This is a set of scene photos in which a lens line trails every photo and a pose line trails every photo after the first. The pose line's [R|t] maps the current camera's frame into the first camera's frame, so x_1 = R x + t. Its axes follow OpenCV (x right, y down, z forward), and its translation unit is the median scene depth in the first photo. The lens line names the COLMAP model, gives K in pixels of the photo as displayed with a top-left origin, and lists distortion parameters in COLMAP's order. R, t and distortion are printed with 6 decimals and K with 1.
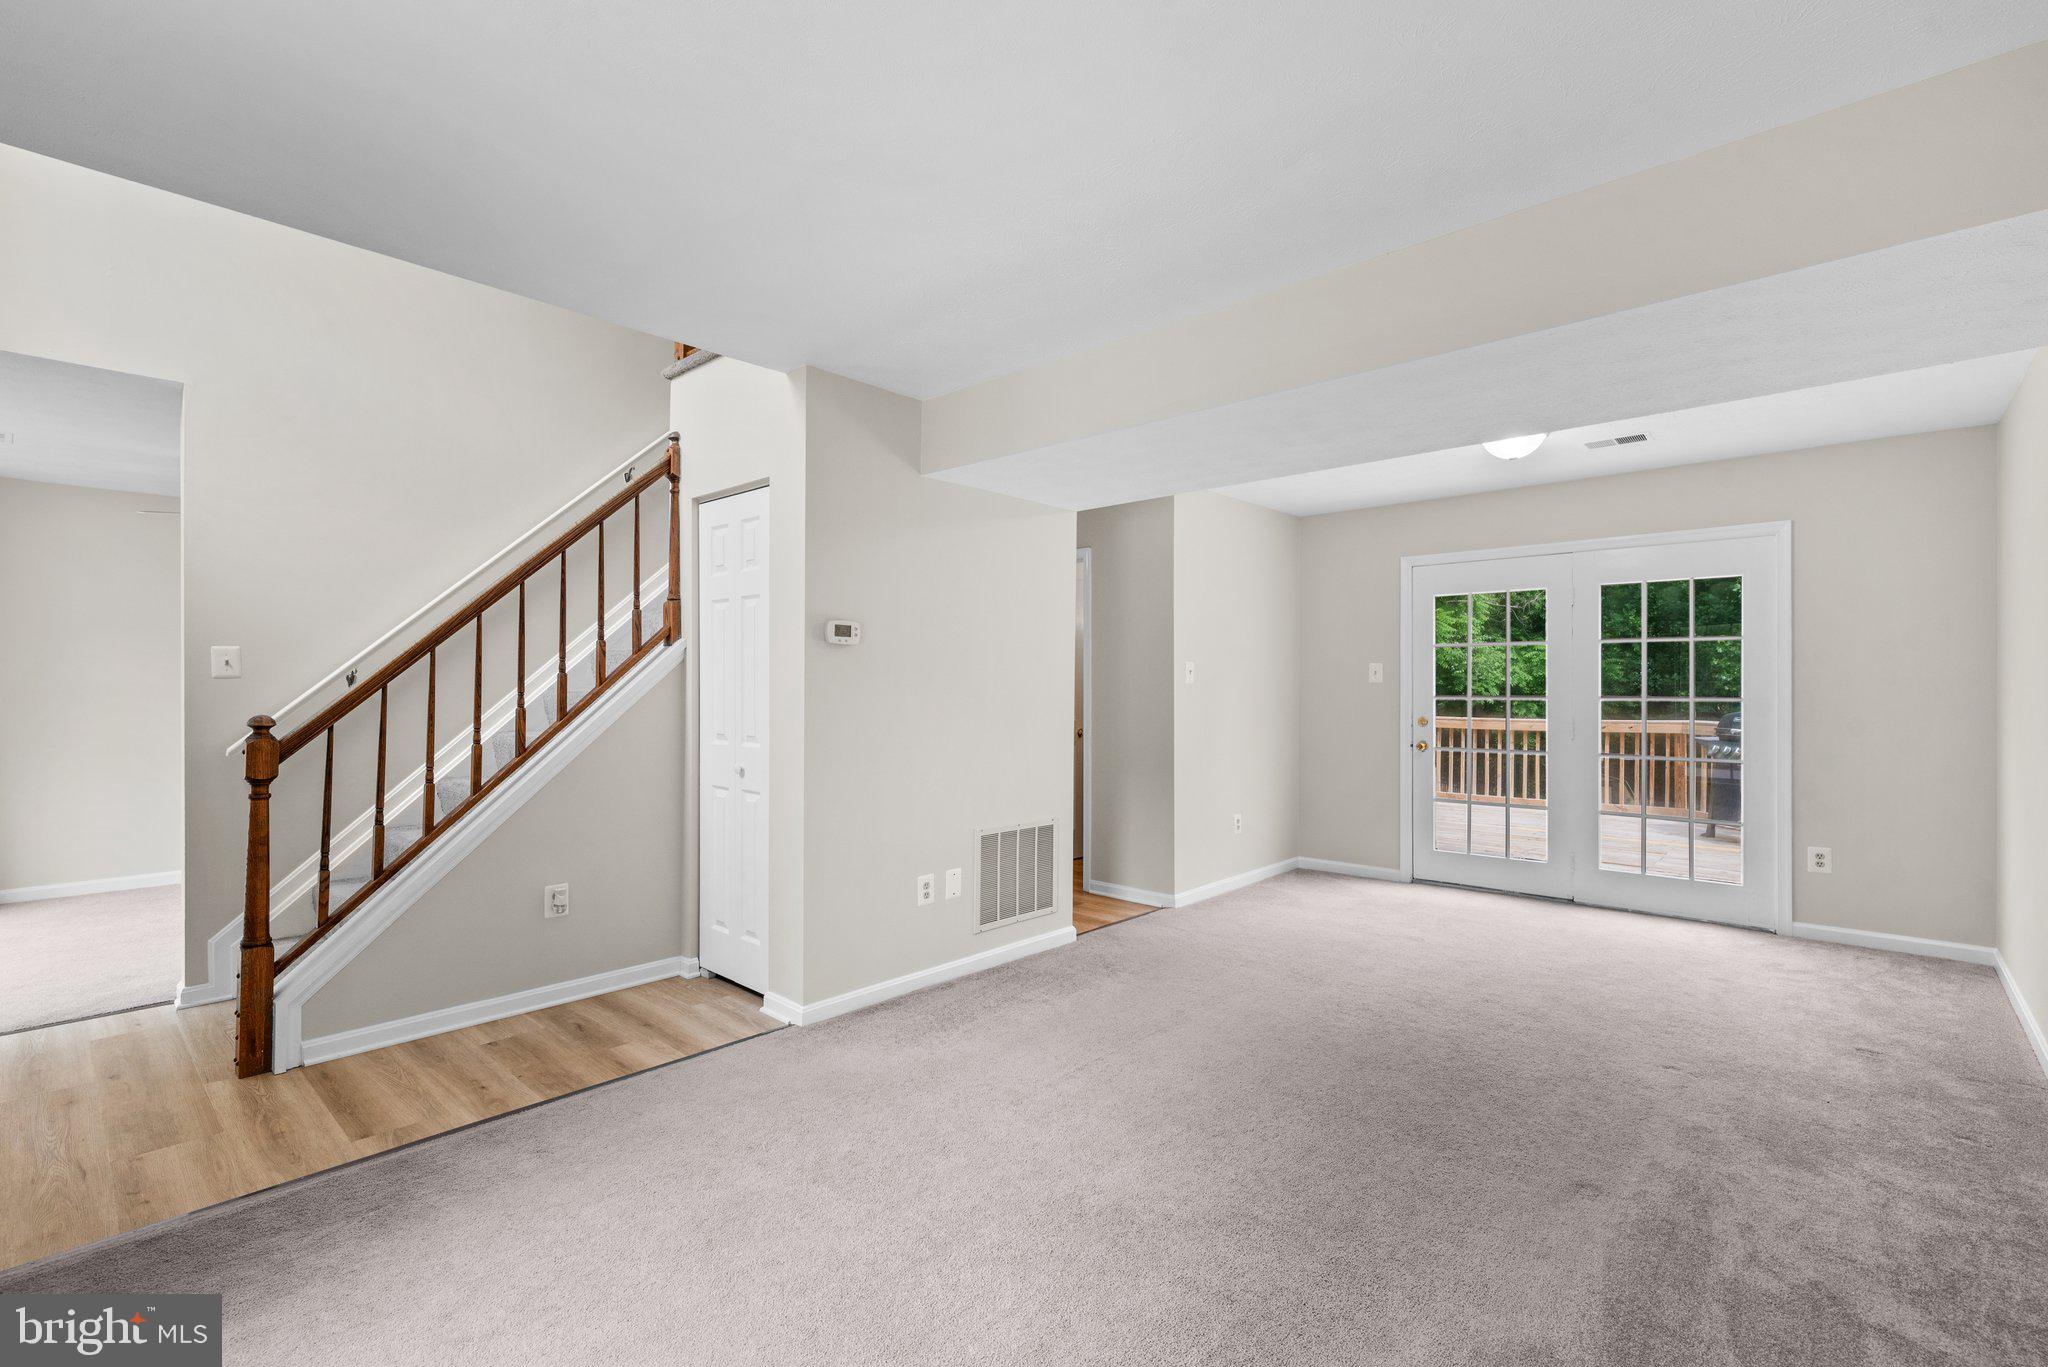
lens RADIAL K [[906.3, 0, 1025.6], [0, 906.3, 681.8], [0, 0, 1]] dist [-0.000023, -0.000024]
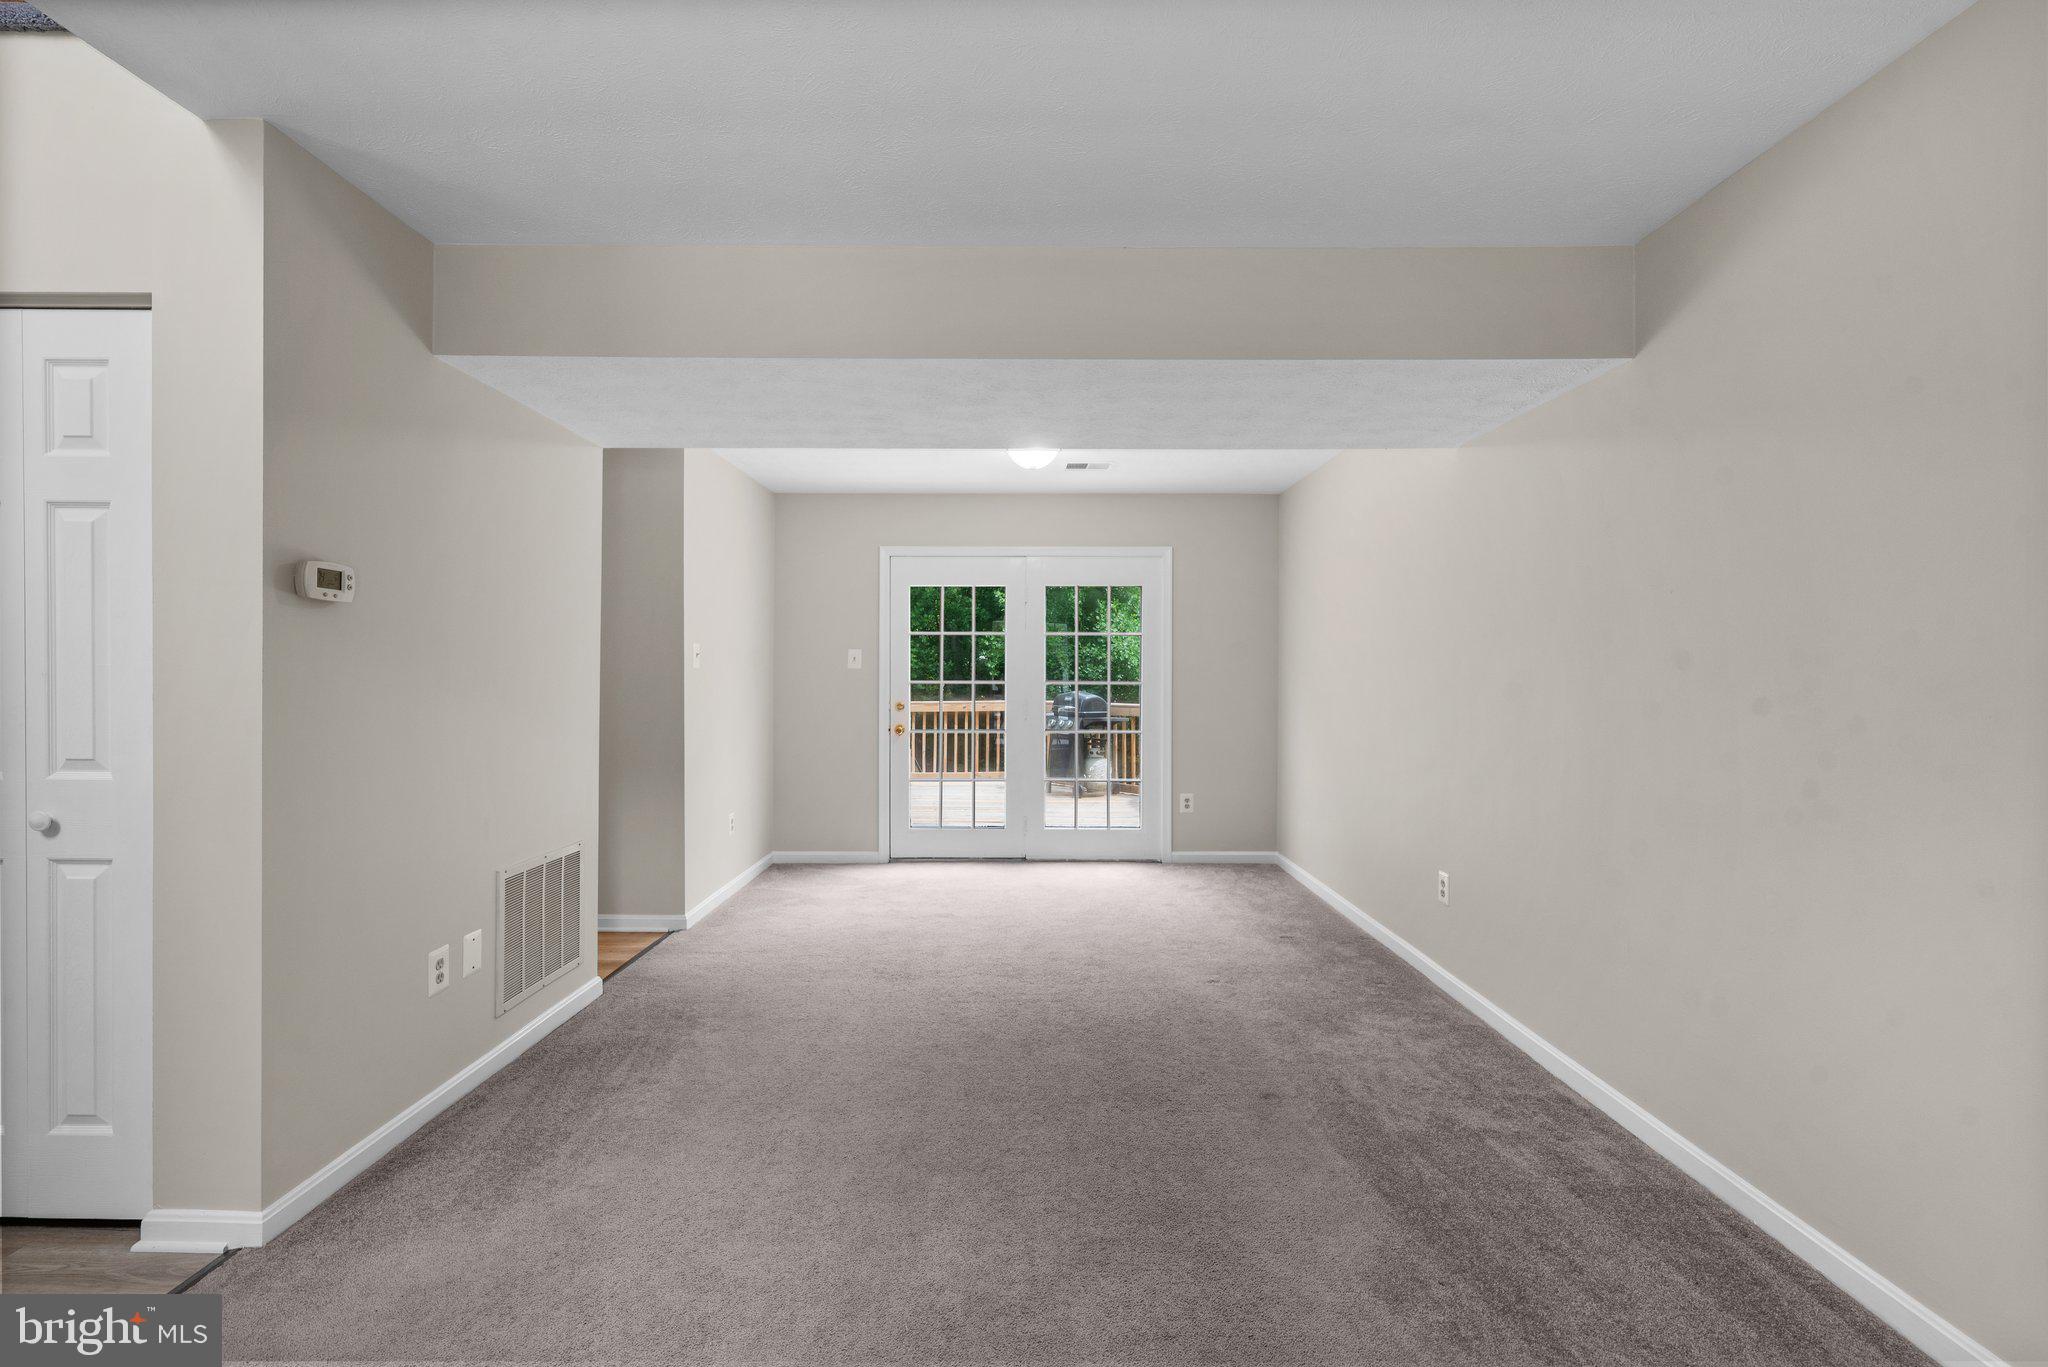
lens RADIAL K [[911.4, 0, 1022.9], [0, 911.4, 680.5], [0, 0, 1]] dist [0.001166, 0.000339]
pose [[0.739660, -0.003362, 0.672972, -0.228733], [-0.006512, 0.999905, 0.012152, 0.001592], [-0.672949, -0.013371, 0.739568, 0.190573]]
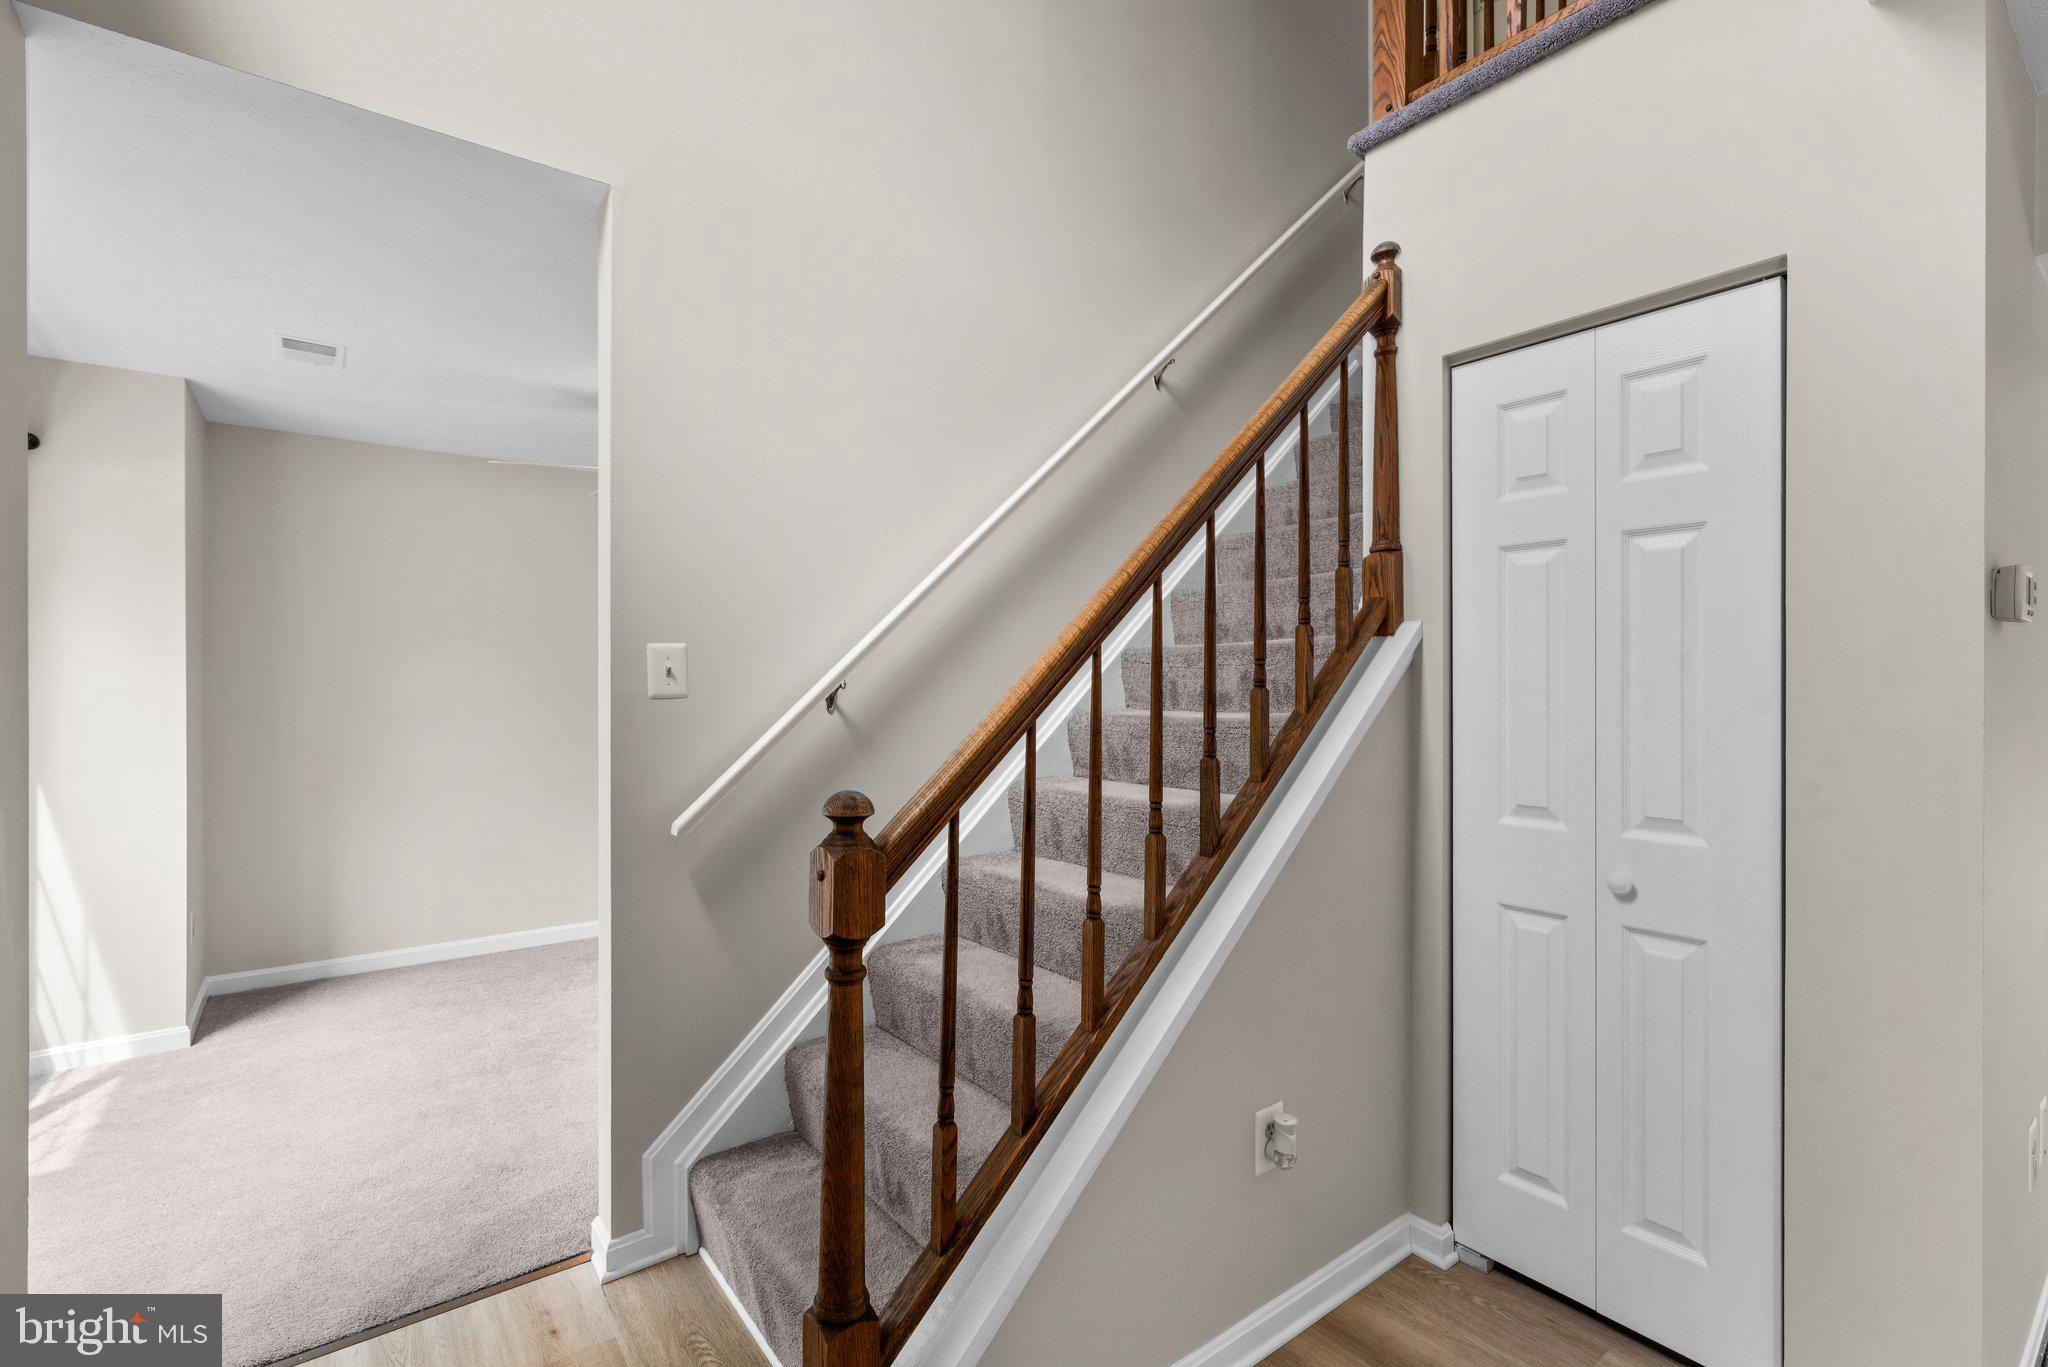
lens RADIAL K [[906.3, 0, 1025.6], [0, 906.3, 681.8], [0, 0, 1]] dist [-0.000023, -0.000024]
pose [[0.983898, -0.002358, -0.178715, -0.494355], [0.002084, 0.999996, -0.001717, -0.011678], [0.178719, 0.001317, 0.983899, 0.420704]]
